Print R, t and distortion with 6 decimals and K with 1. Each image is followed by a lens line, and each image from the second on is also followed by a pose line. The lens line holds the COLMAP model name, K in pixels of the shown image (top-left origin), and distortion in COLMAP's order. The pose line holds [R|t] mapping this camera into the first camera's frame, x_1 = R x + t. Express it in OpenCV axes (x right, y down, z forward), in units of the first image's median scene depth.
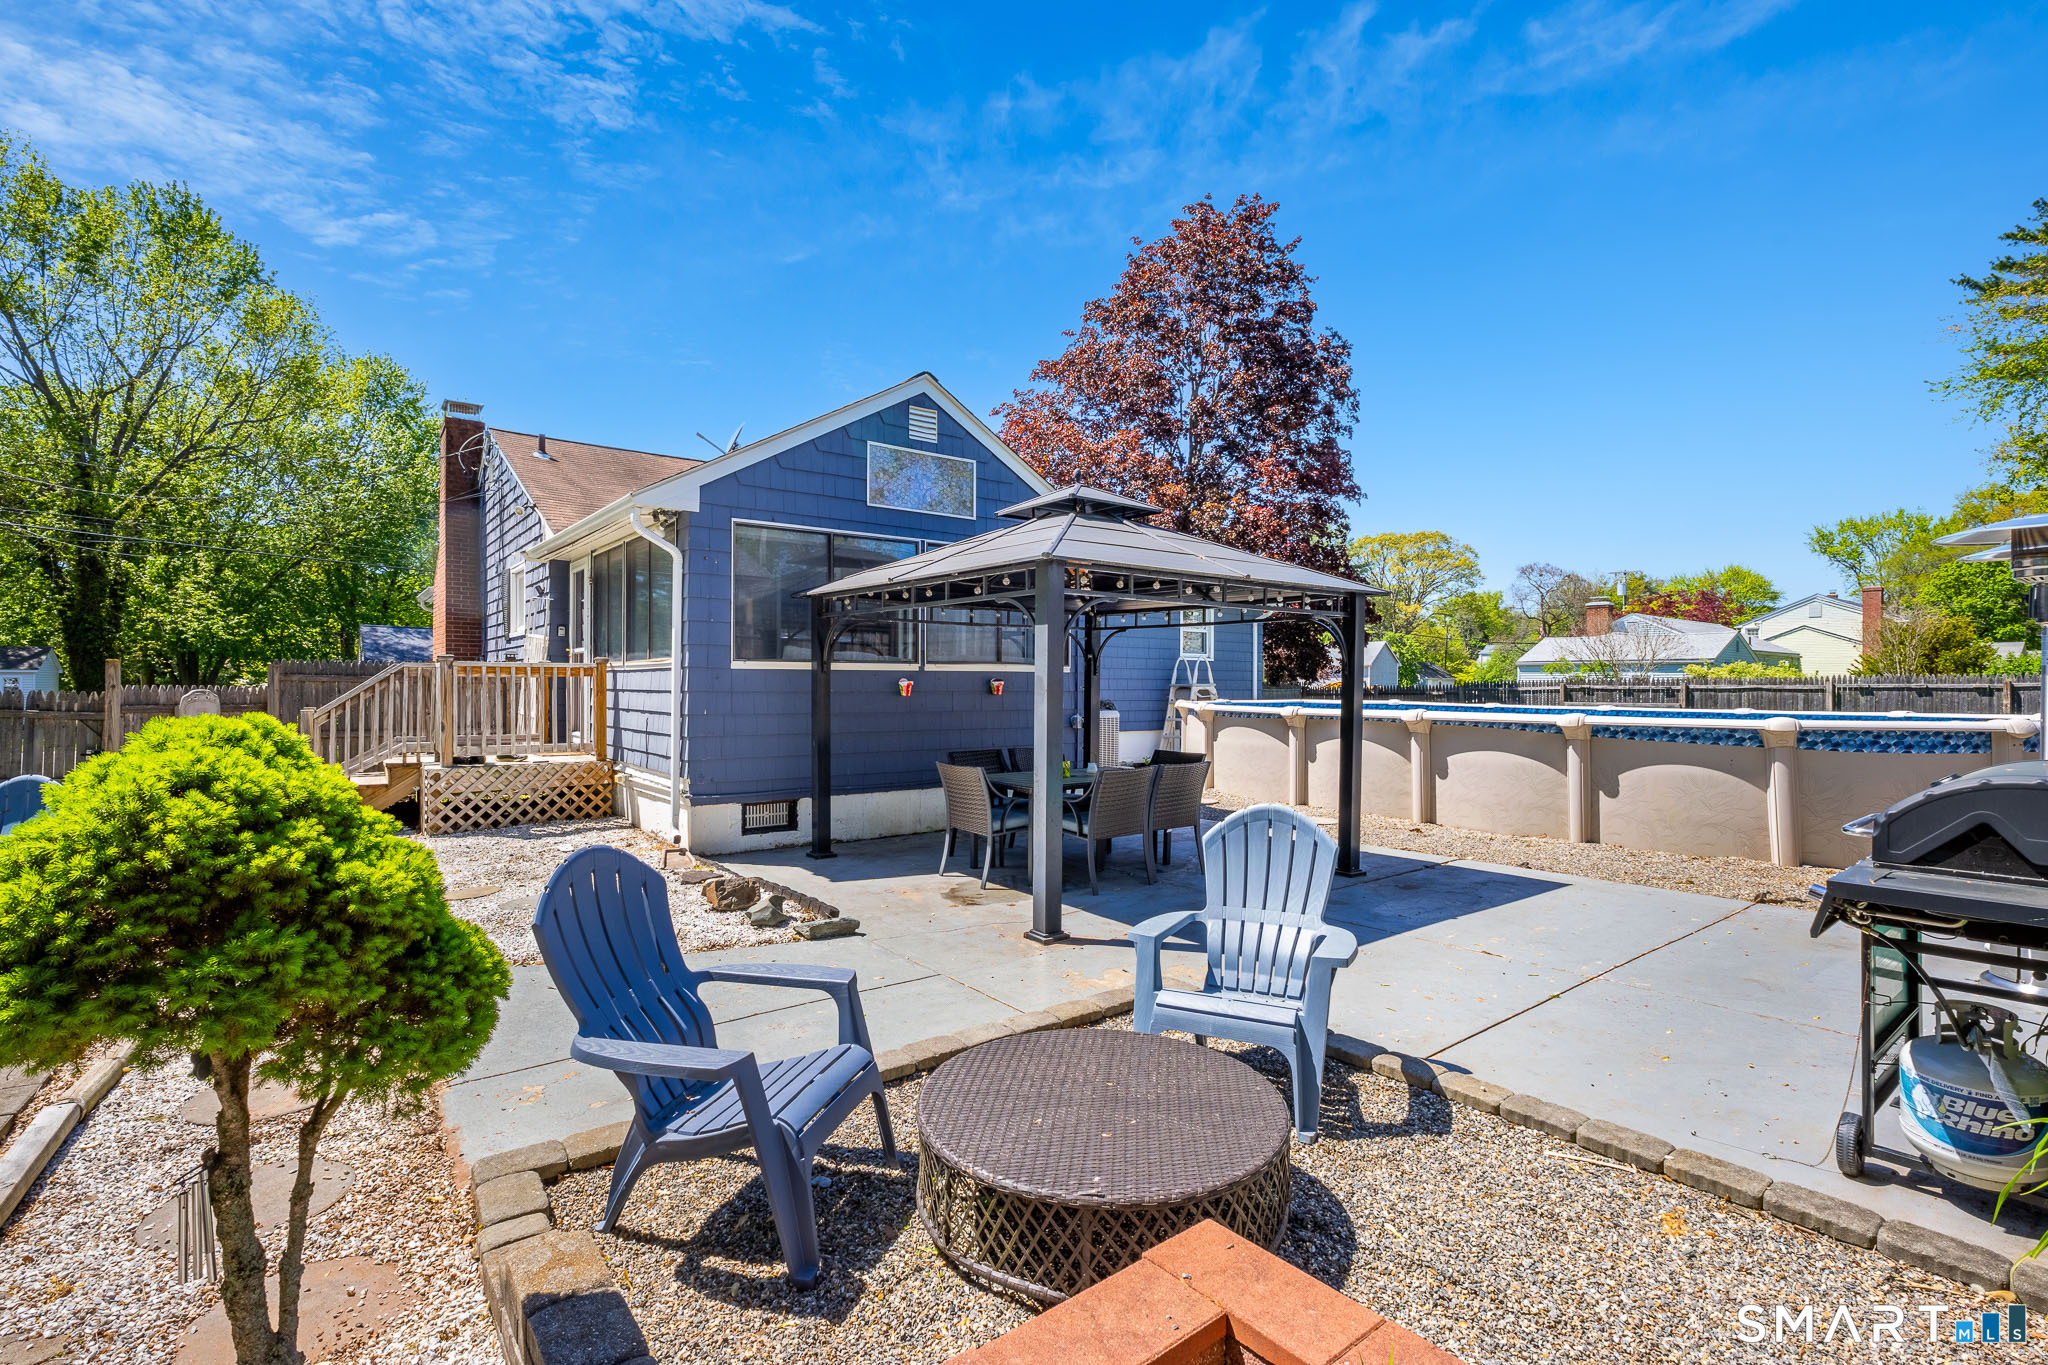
lens RADIAL K [[929.2, 0, 1024.0], [0, 929.2, 682.5], [0, 0, 1]] dist [-0.000139, 0.000284]
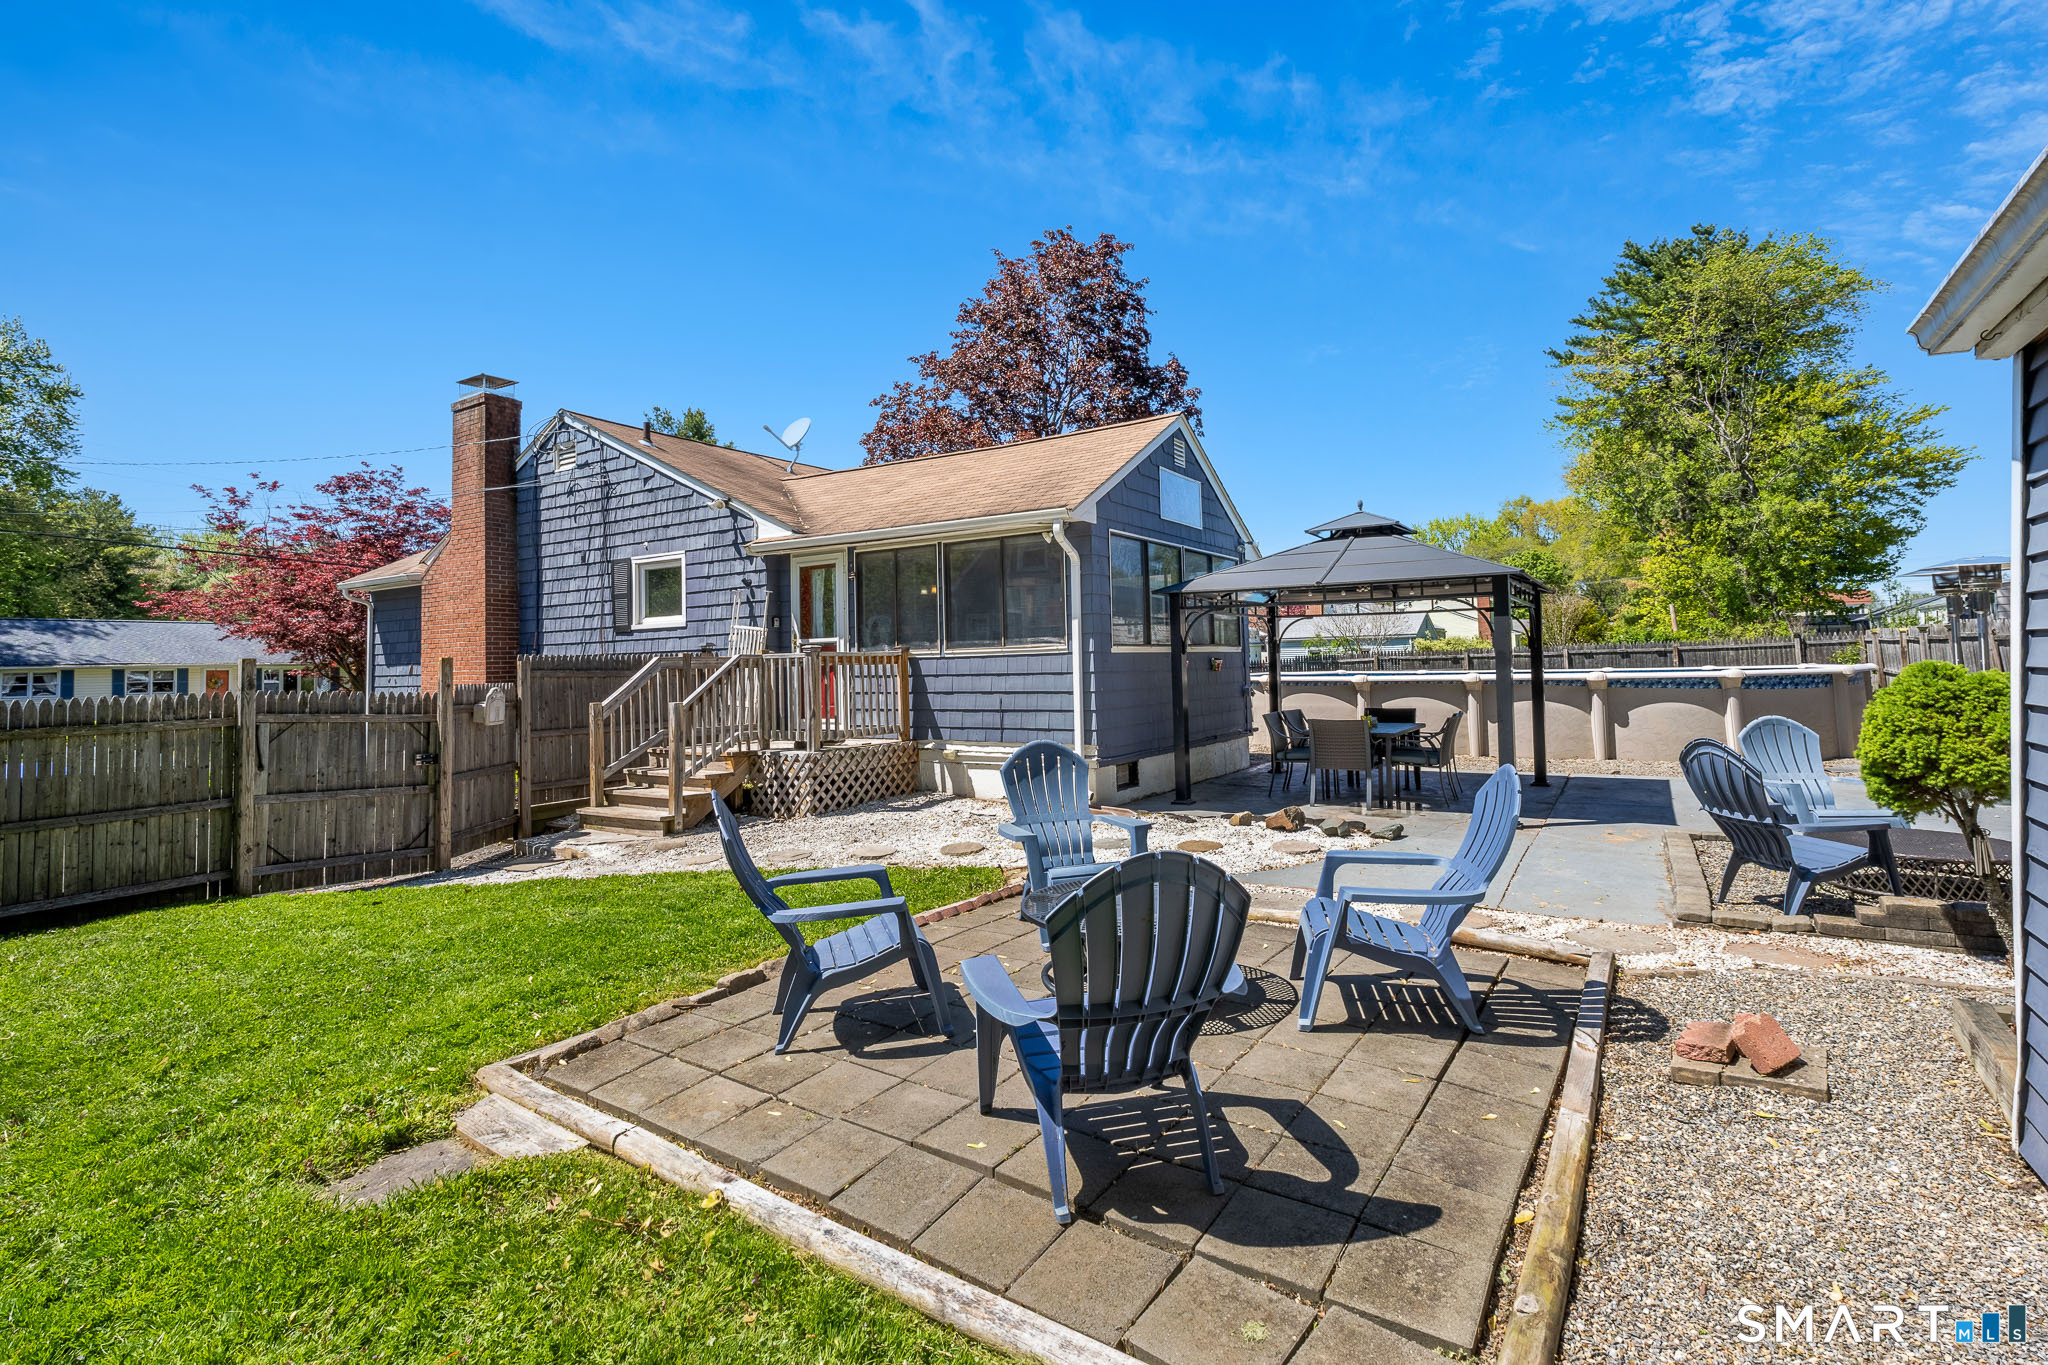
lens RADIAL K [[938.4, 0, 1029.9], [0, 938.4, 637.2], [0, 0, 1]] dist [-0.000197, 0.000025]
pose [[0.943713, -0.015831, 0.330388, -0.669205], [0.025898, 0.999324, -0.026092, -0.005190], [-0.329751, 0.033180, 0.943485, -0.098367]]
